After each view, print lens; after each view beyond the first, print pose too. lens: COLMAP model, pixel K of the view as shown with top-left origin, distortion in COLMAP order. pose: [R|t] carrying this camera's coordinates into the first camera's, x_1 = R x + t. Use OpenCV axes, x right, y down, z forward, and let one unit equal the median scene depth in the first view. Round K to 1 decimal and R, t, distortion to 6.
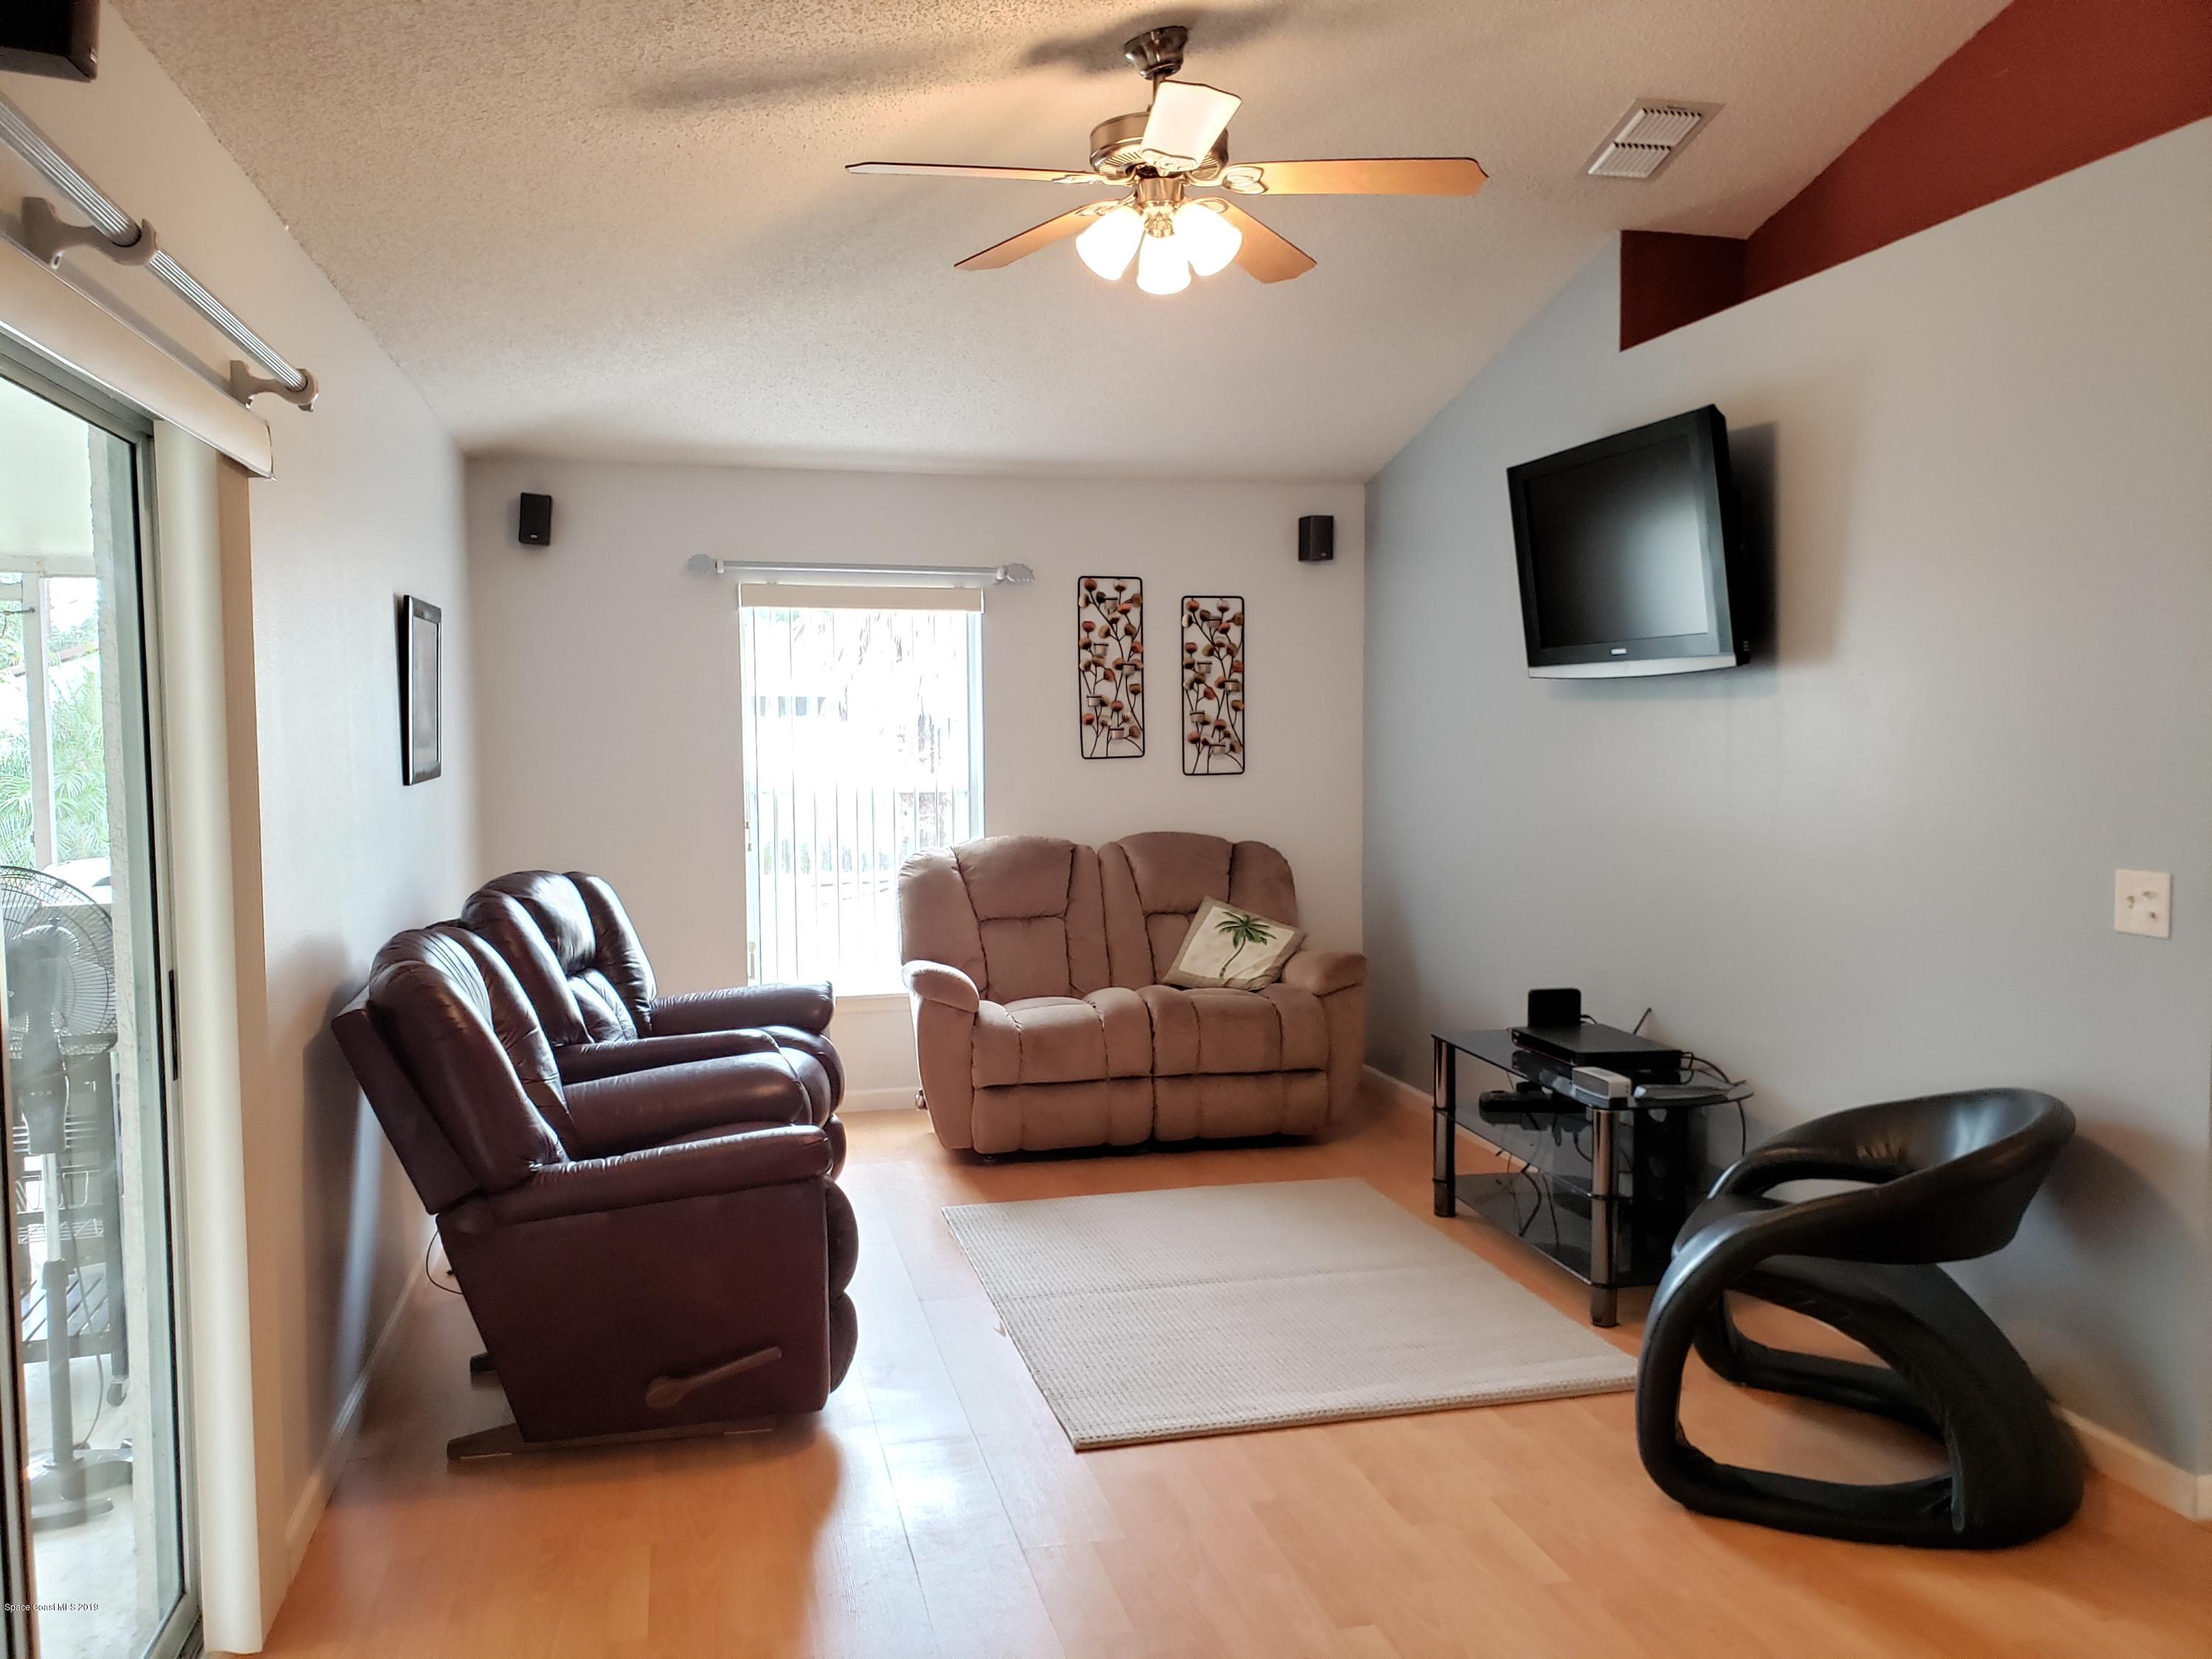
lens RADIAL K [[1719.4, 0, 1113.3], [0, 1719.4, 832.2], [0, 0, 1]] dist [0.015770, 0.010855]
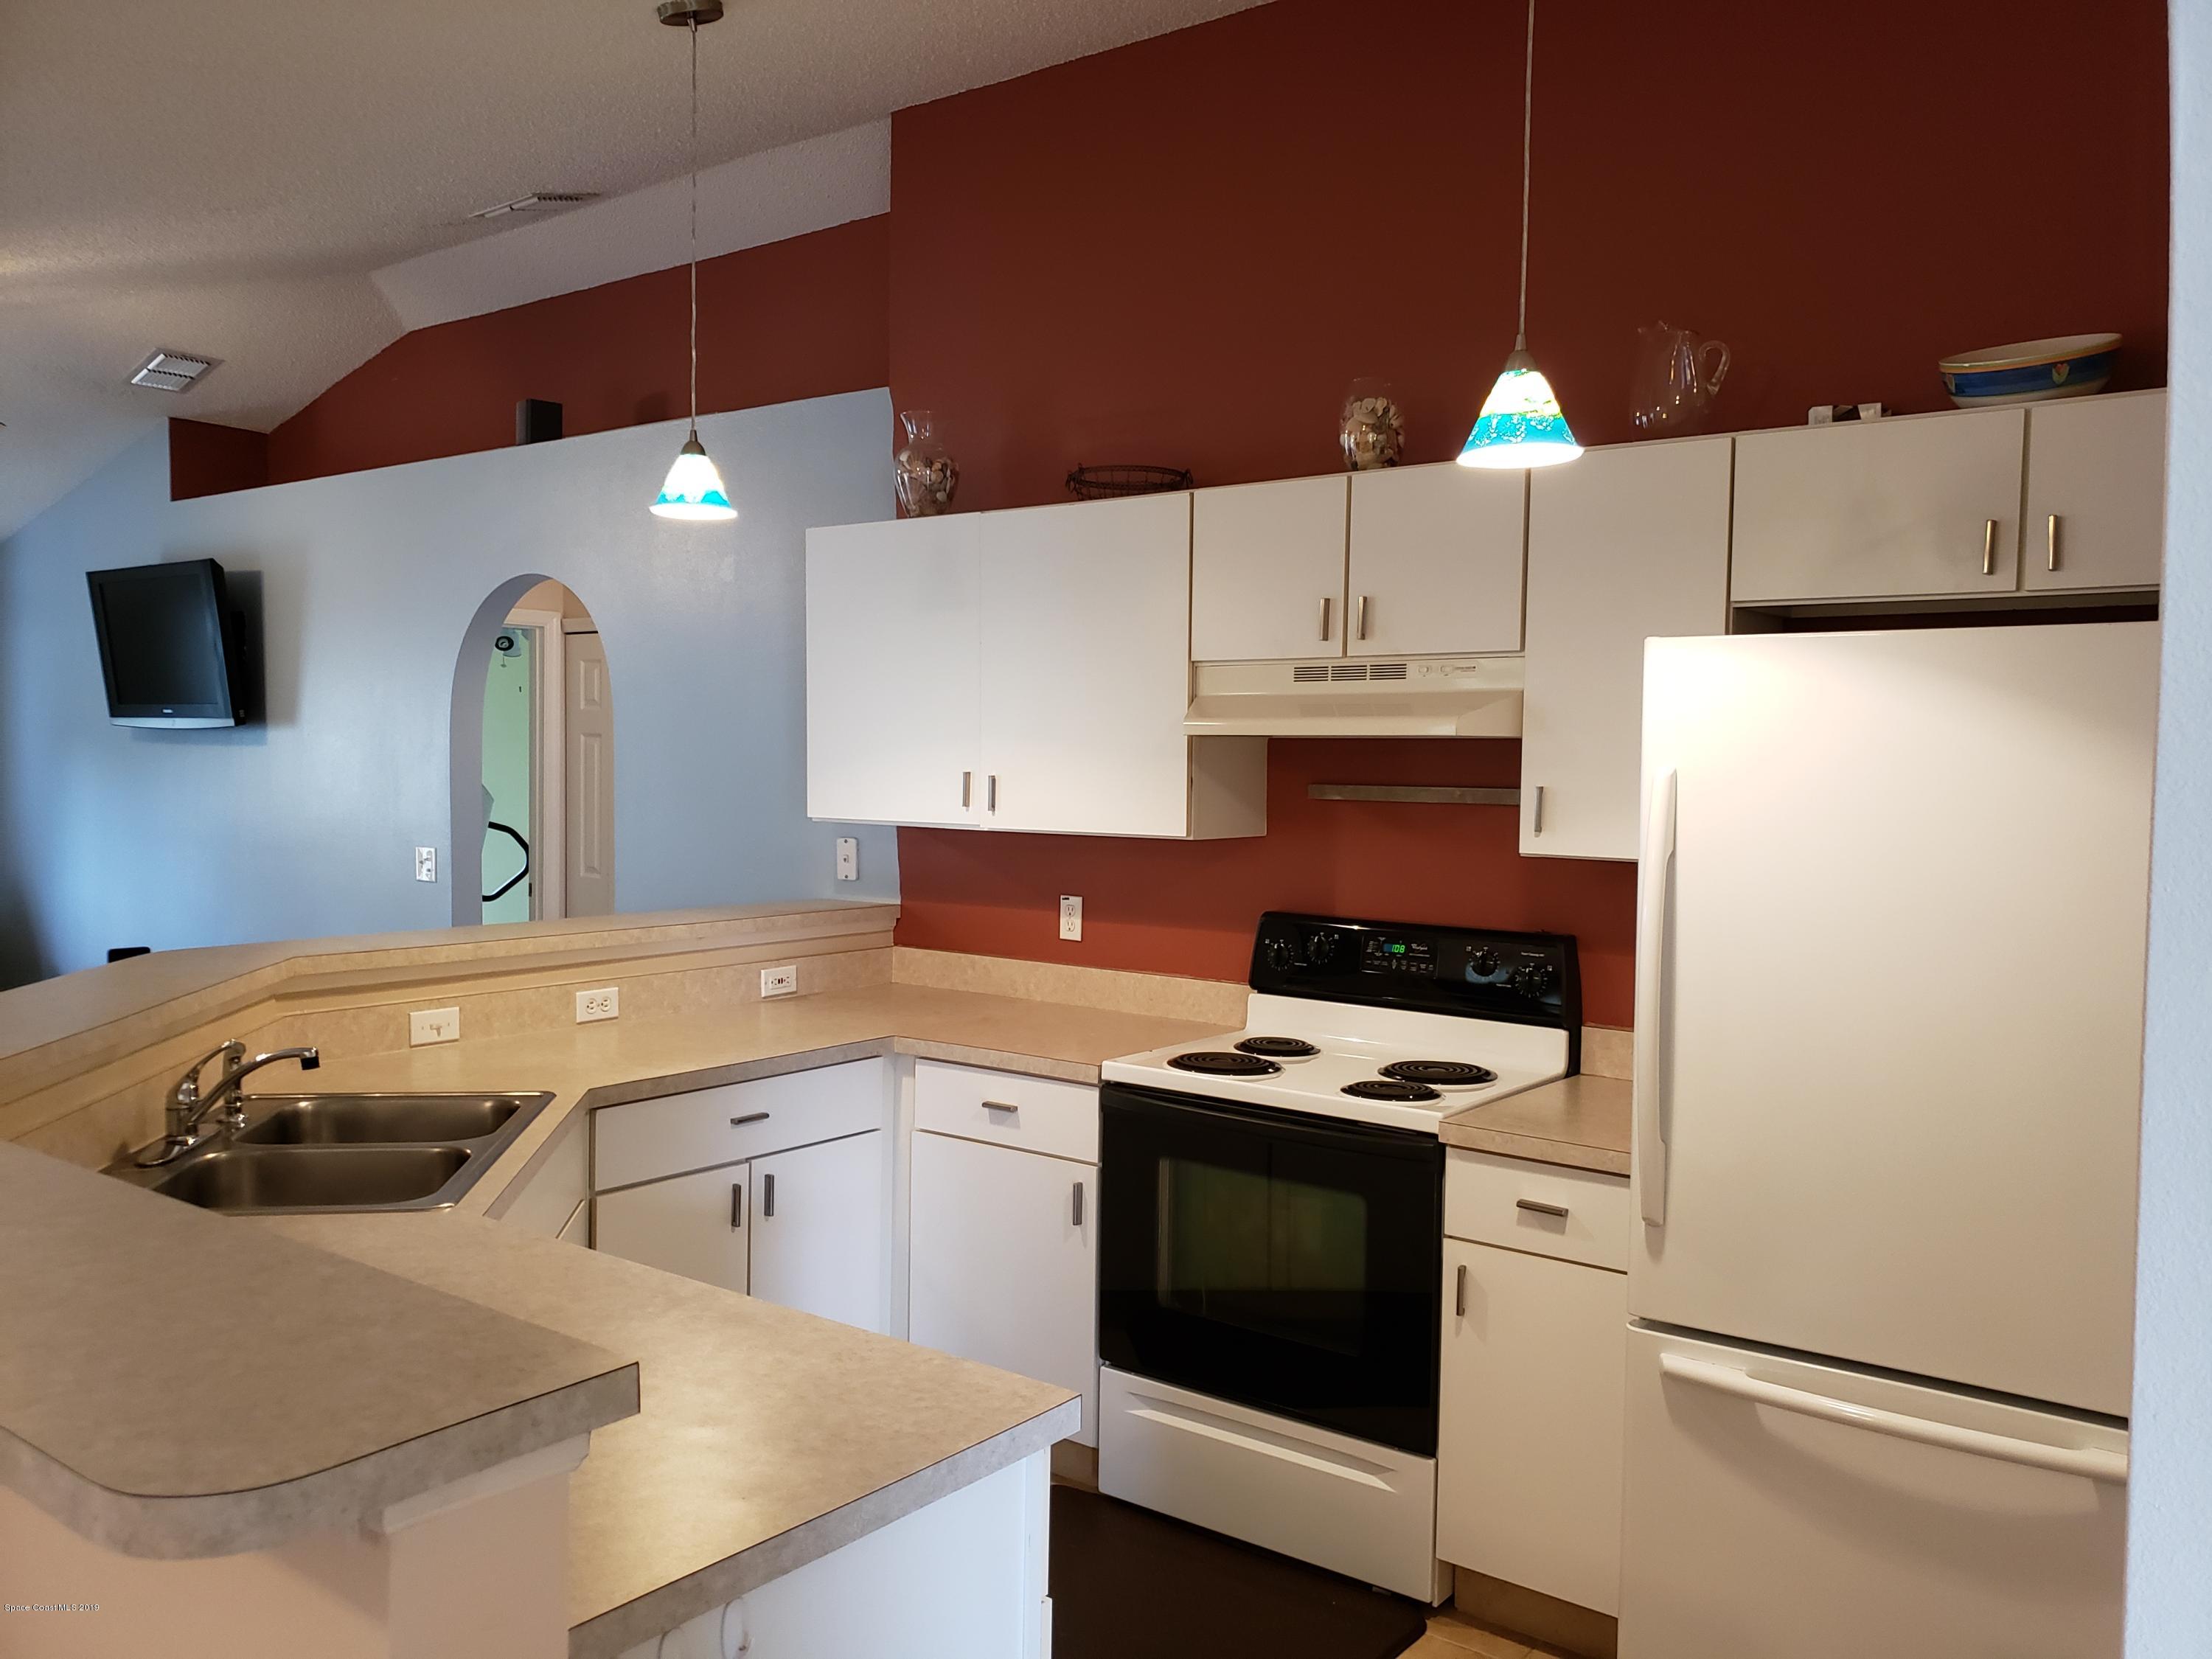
lens RADIAL K [[1719.4, 0, 1146.7], [0, 1719.4, 844.4], [0, 0, 1]] dist [0.015770, 0.010855]
pose [[0.775406, -0.013232, 0.631324, 0.011083], [0.019673, 0.999801, -0.003208, 0.028650], [-0.631156, 0.014907, 0.775512, -0.661320]]
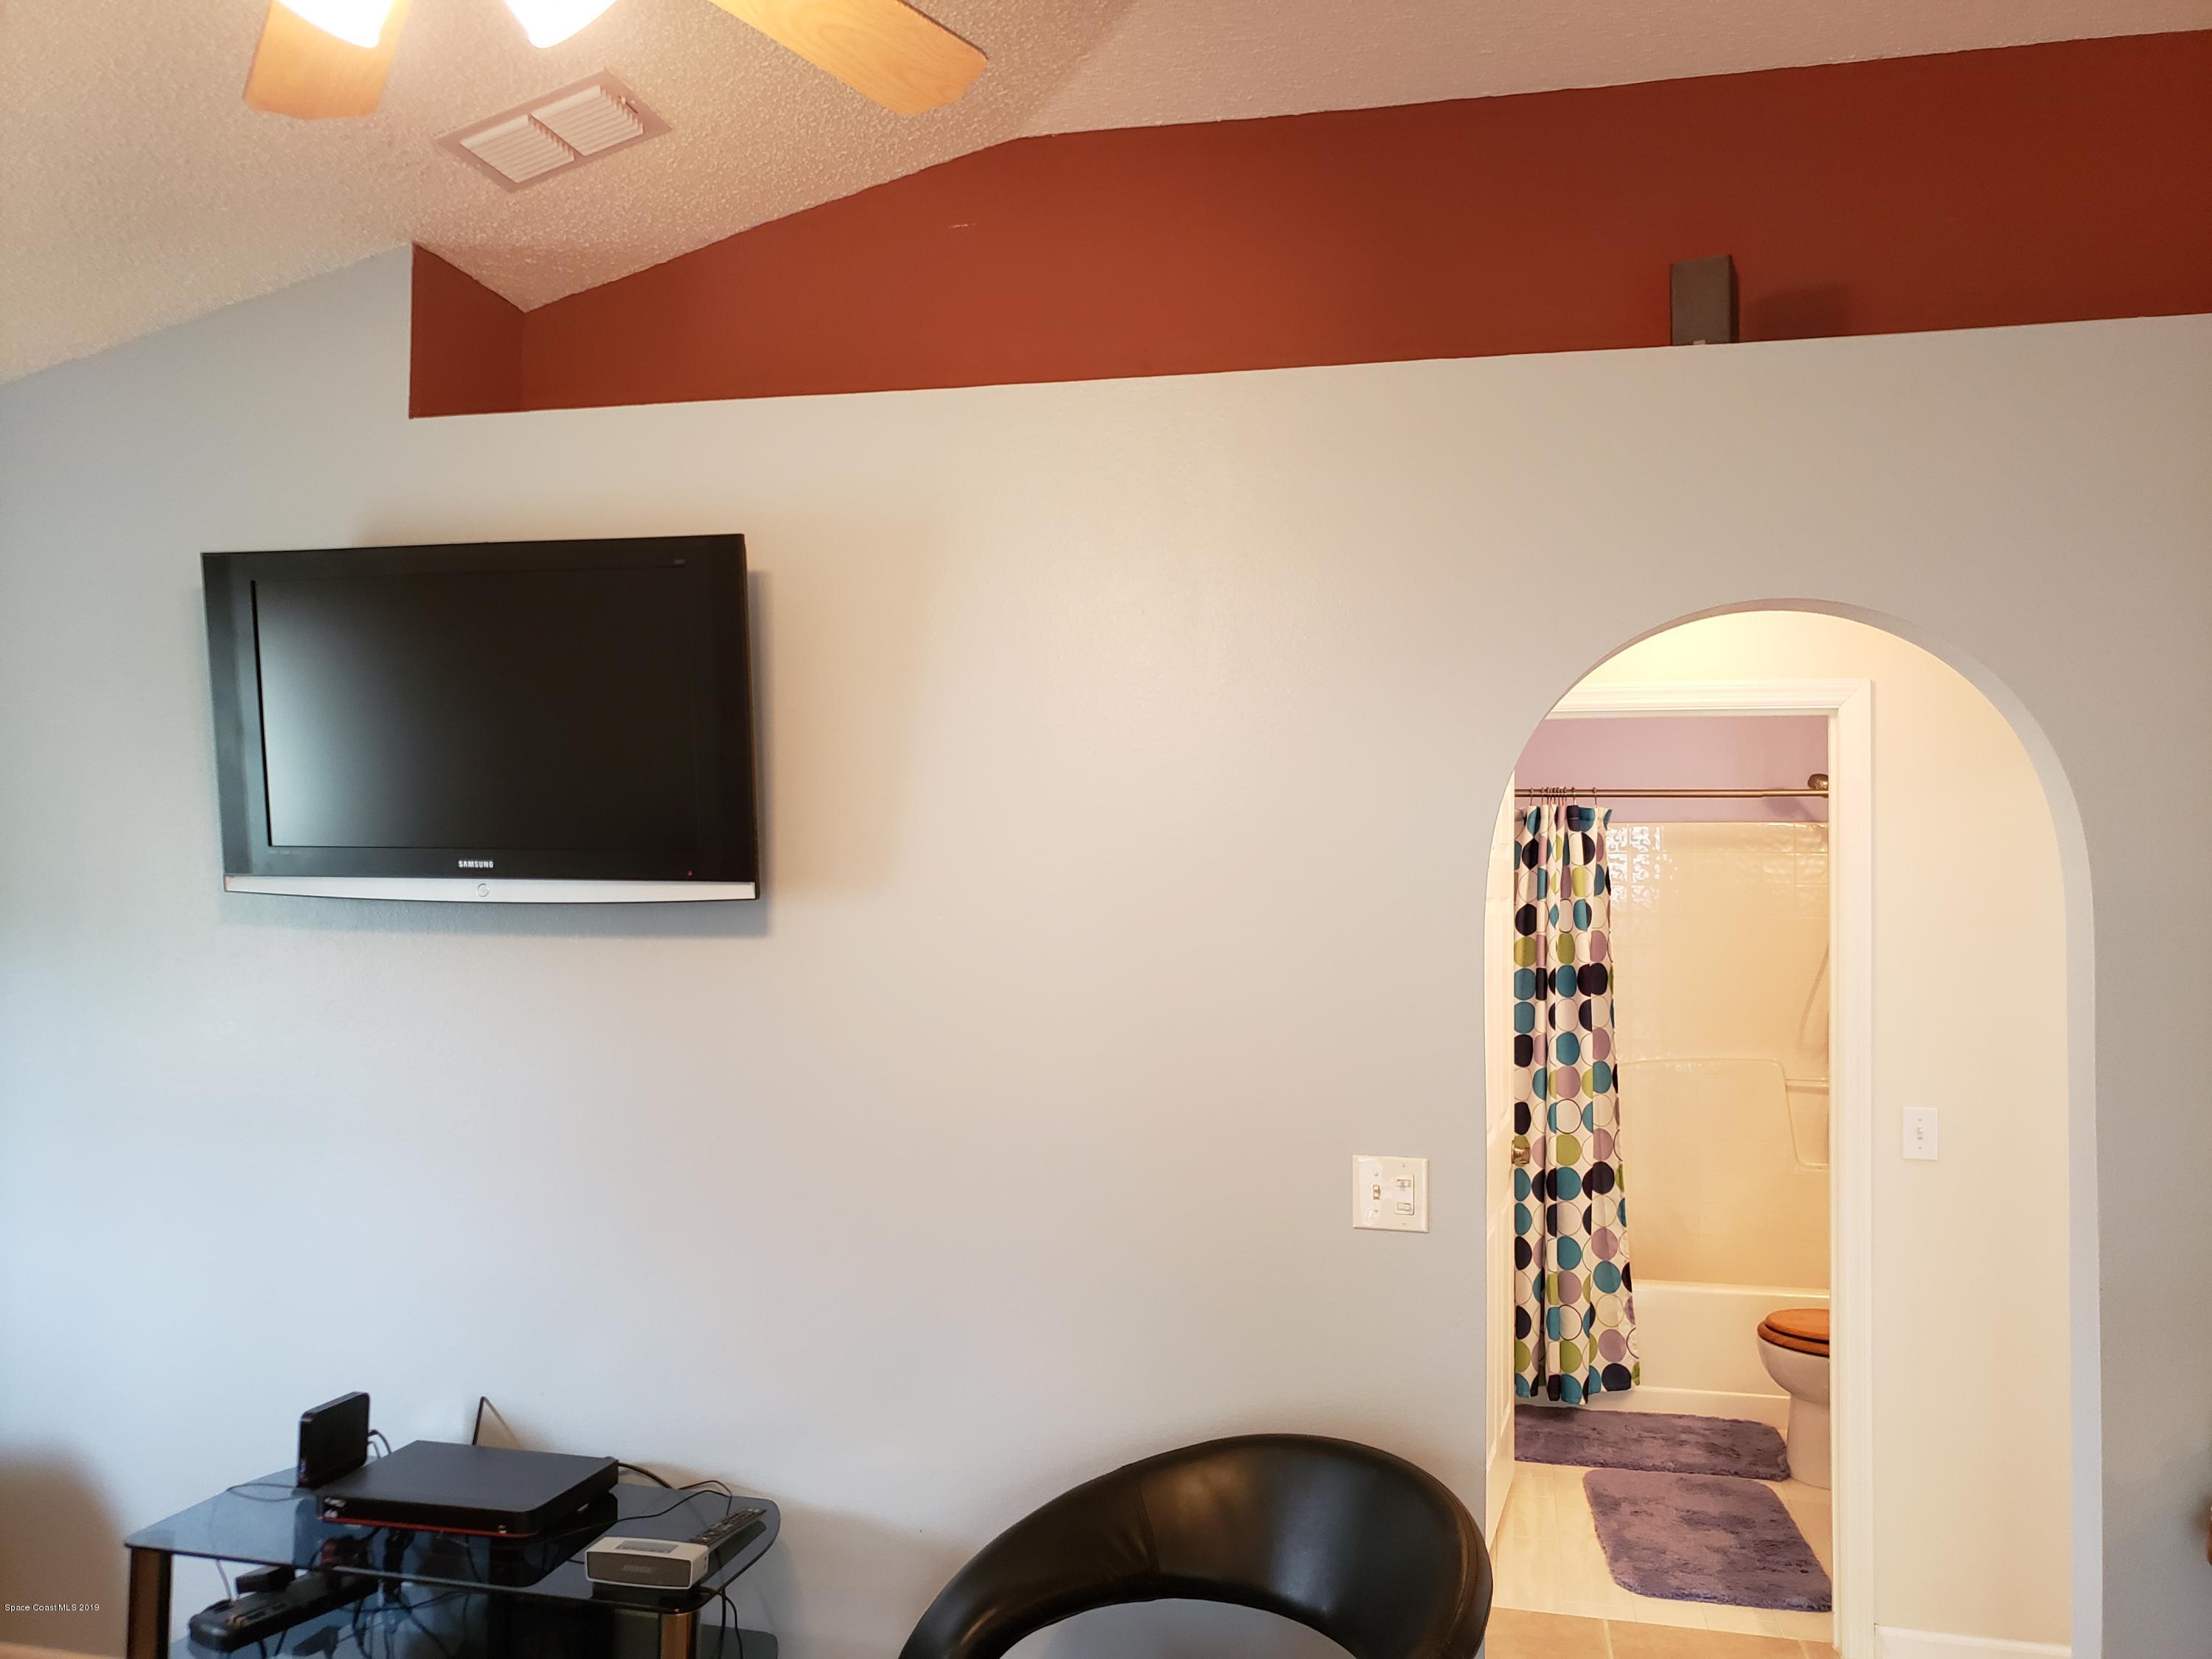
lens RADIAL K [[1719.4, 0, 1107.8], [0, 1719.4, 835.7], [0, 0, 1]] dist [0.015770, 0.010855]
pose [[0.455099, 0.035698, 0.889725, -0.189326], [0.042311, 0.997200, -0.061653, -0.066083], [-0.889435, 0.065703, 0.452314, 0.494489]]
